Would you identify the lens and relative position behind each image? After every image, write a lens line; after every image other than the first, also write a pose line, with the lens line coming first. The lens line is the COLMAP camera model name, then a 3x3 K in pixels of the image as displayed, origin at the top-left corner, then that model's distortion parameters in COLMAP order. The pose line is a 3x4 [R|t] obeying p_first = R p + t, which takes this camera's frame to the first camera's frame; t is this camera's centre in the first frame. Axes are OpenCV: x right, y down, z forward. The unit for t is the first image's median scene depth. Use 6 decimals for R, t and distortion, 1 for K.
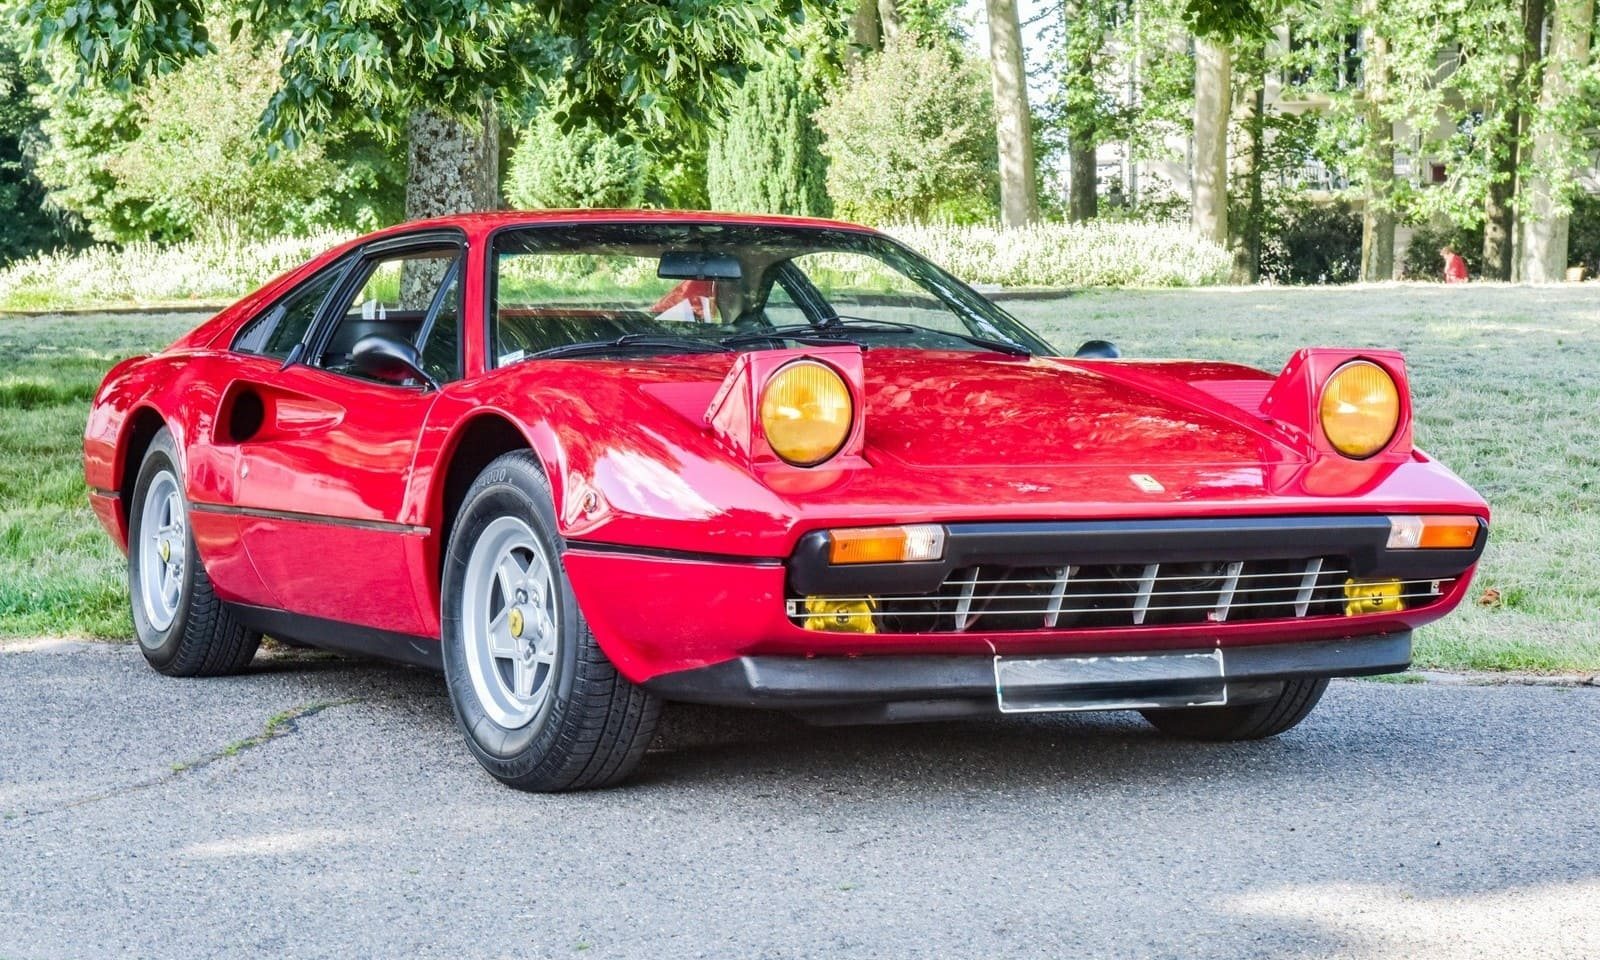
lens RADIAL K [[4549.7, 0, 831.4], [0, 4549.7, 529.9], [0, 0, 1]] dist [0.104408, 1.529647]
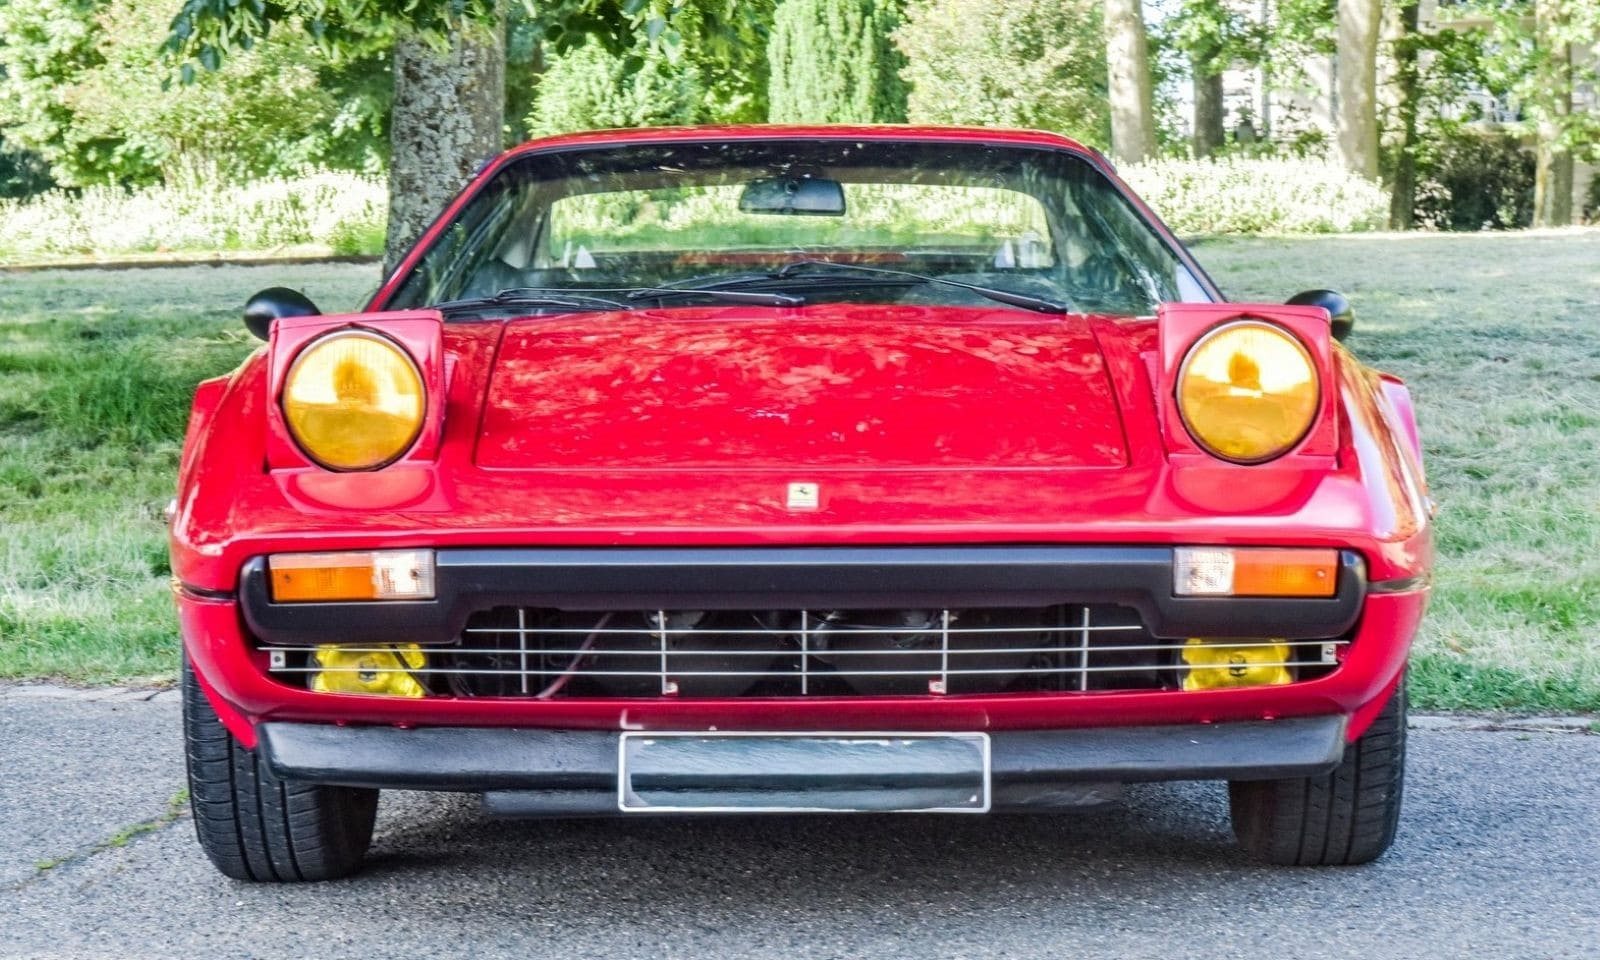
lens RADIAL K [[4787.4, 0, 858.5], [0, 4787.4, 394.2], [0, 0, 1]] dist [0.062580, 2.465795]
pose [[0.999926, -0.002851, -0.011807, 0.000038], [0.002582, 0.999739, -0.022700, -0.003599], [0.011868, 0.022668, 0.999673, 0.108667]]
